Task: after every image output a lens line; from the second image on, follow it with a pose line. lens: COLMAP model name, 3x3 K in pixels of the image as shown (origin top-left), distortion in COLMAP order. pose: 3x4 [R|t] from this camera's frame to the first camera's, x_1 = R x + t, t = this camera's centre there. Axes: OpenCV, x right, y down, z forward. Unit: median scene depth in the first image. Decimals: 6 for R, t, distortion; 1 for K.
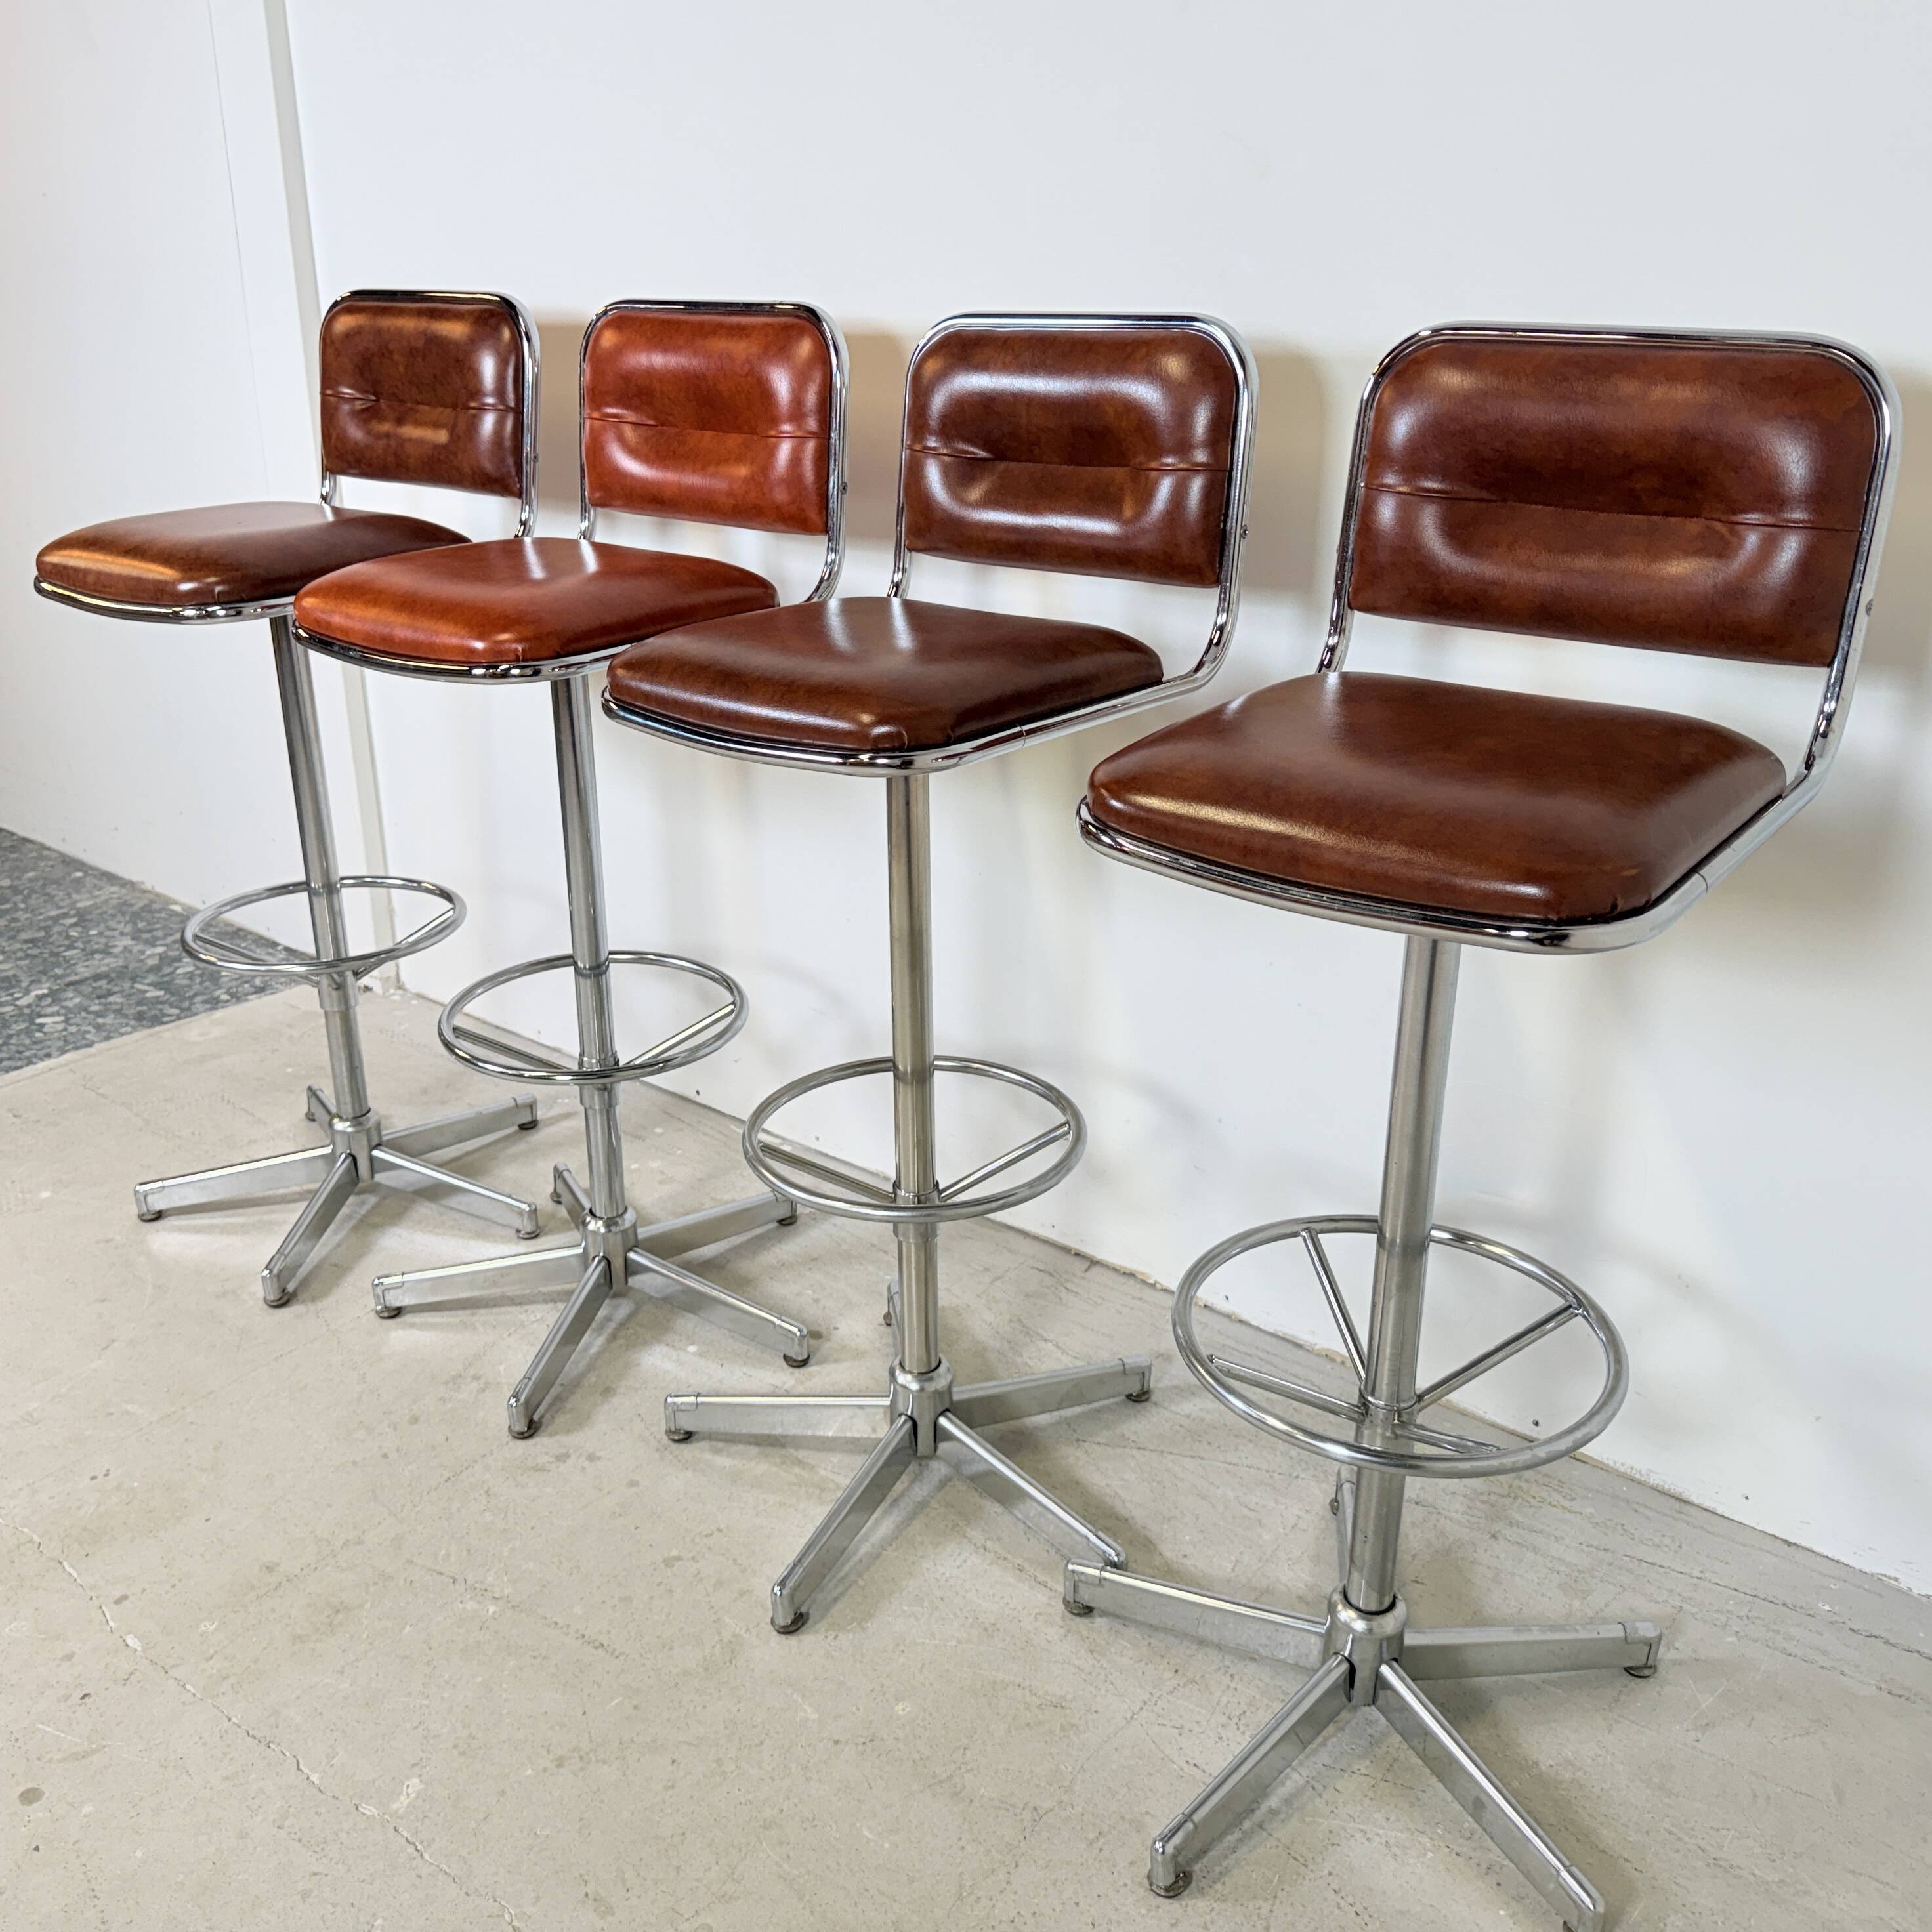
lens RADIAL K [[1996.9, 0, 966.0], [0, 1996.9, 966.0], [0, 0, 1]] dist [0.134974, -0.266898]
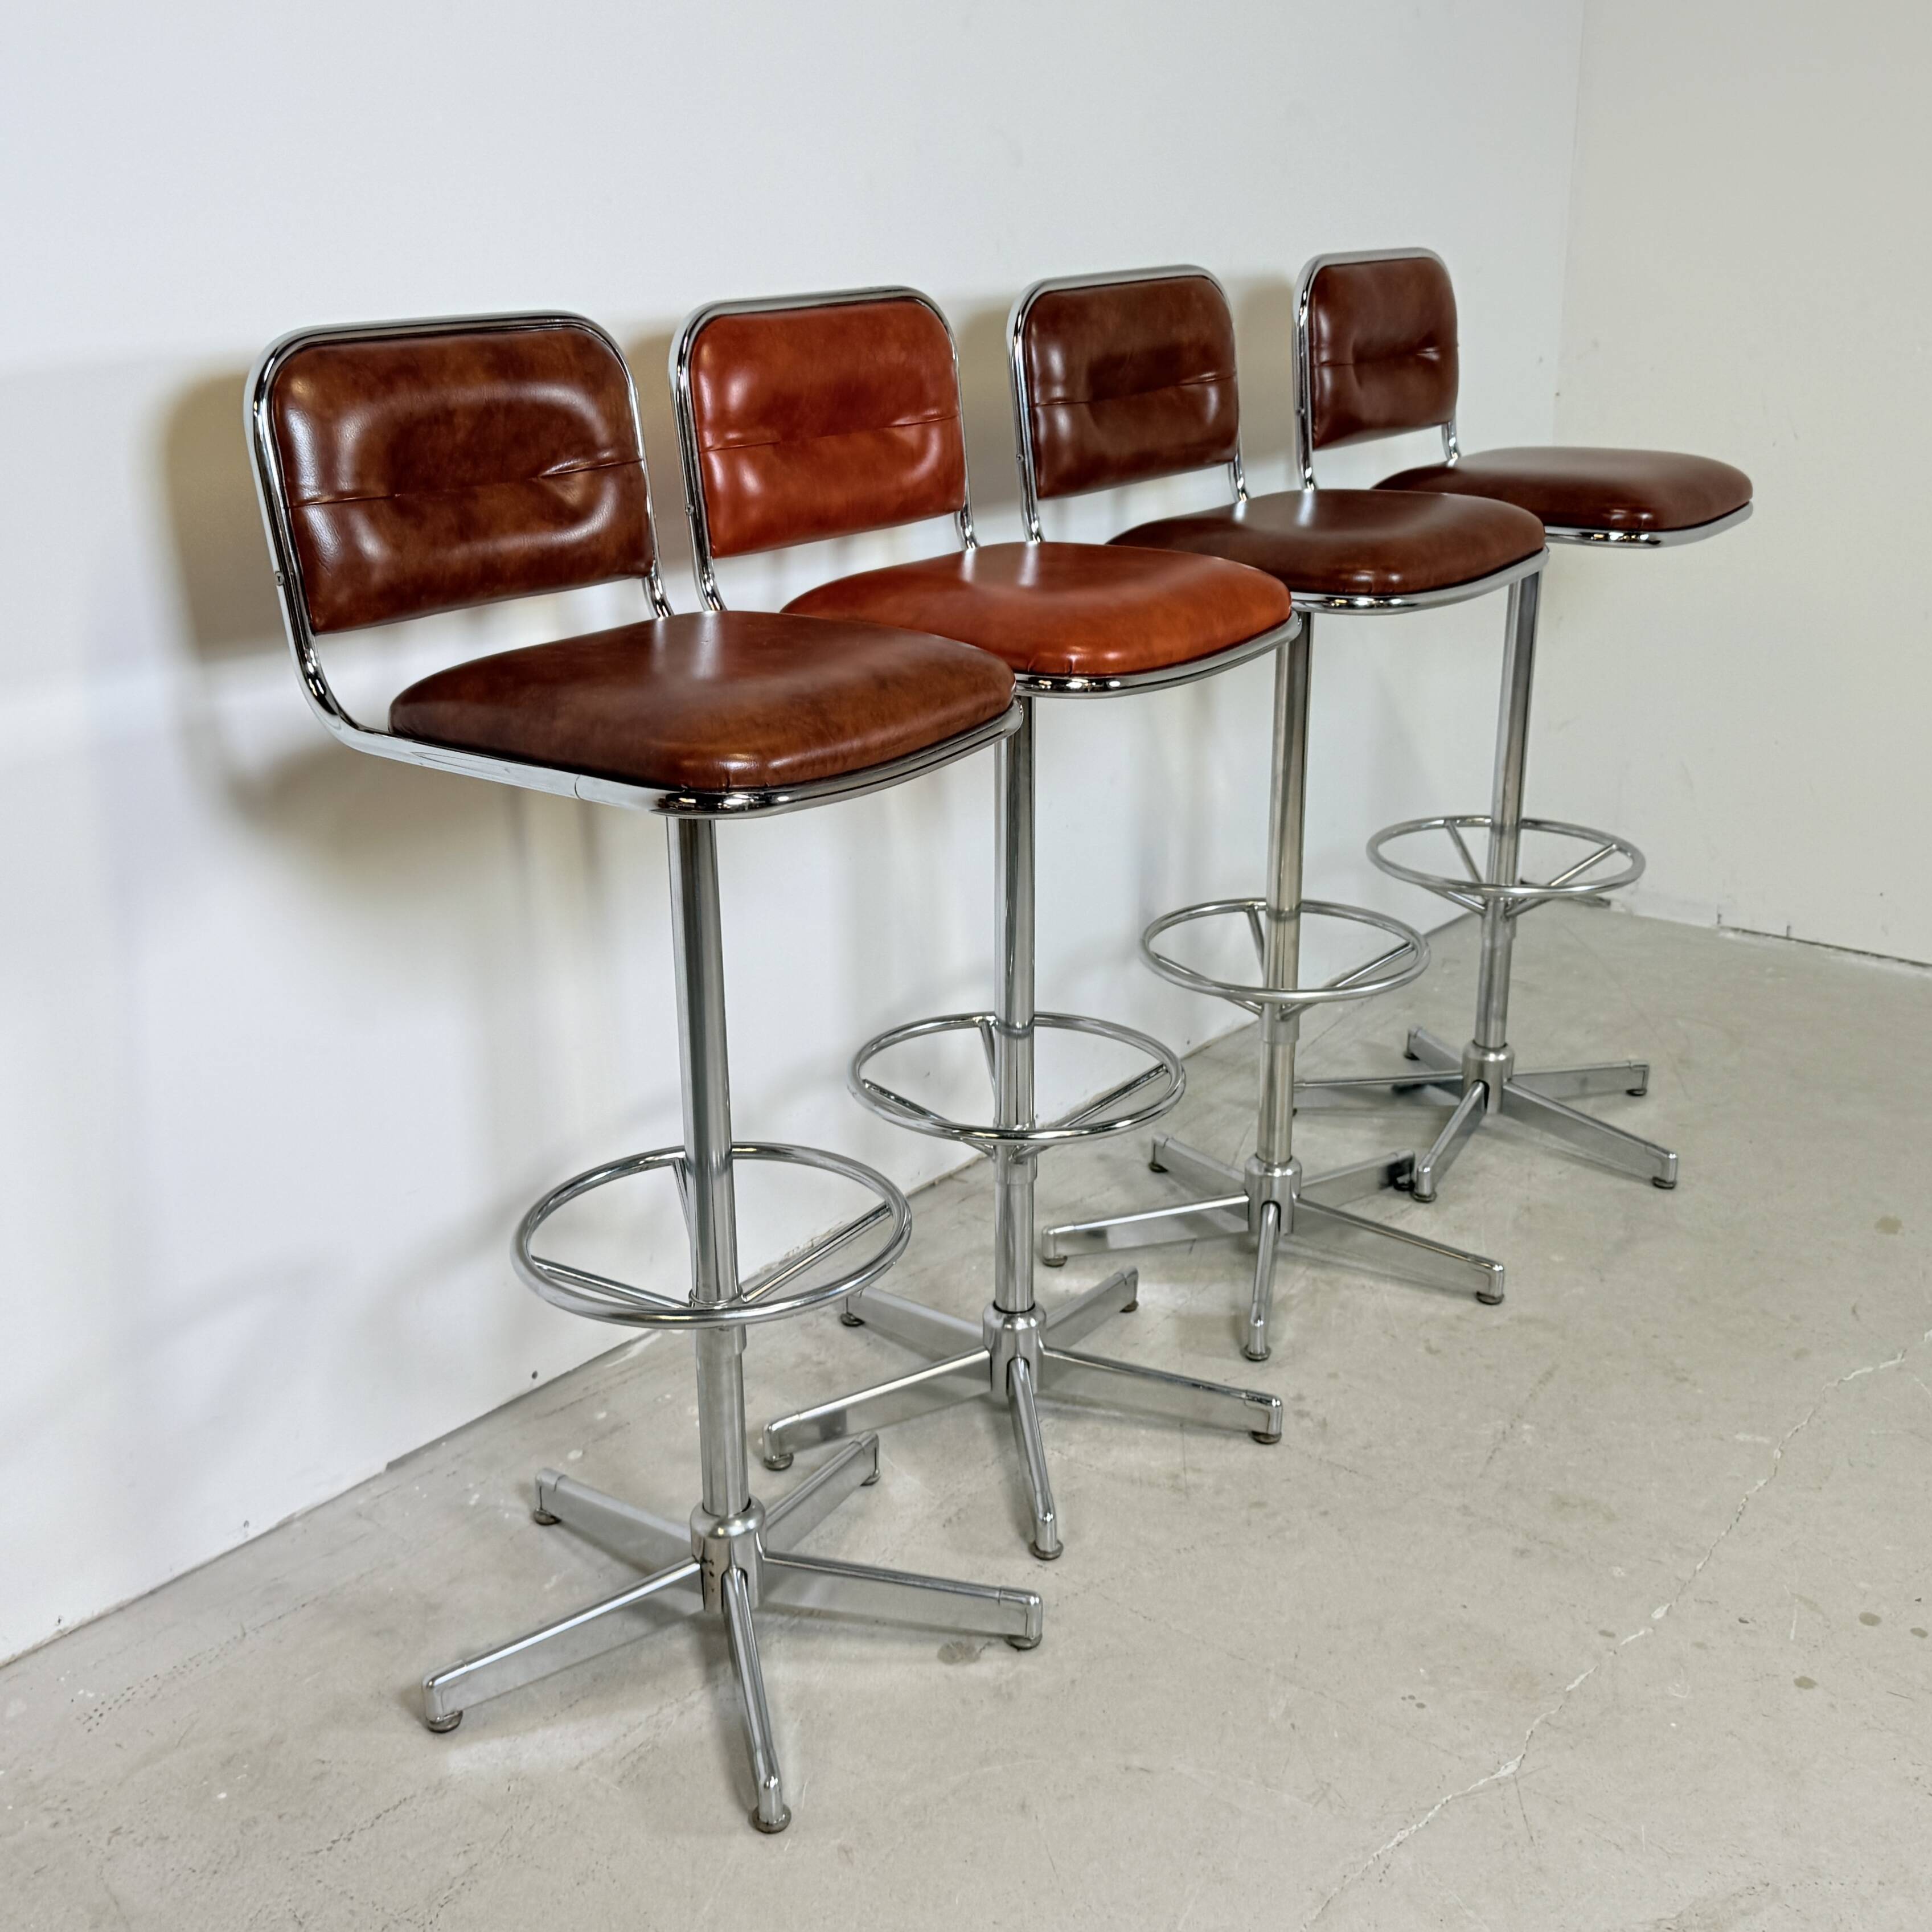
lens RADIAL K [[2230.4, 0, 966.0], [0, 2230.4, 966.0], [0, 0, 1]] dist [0.169983, -0.468600]
pose [[-0.012325, -0.319373, 0.947549, -1.205618], [0.374031, 0.877356, 0.300579, -0.354427], [-0.927334, 0.358117, 0.108642, 0.970899]]
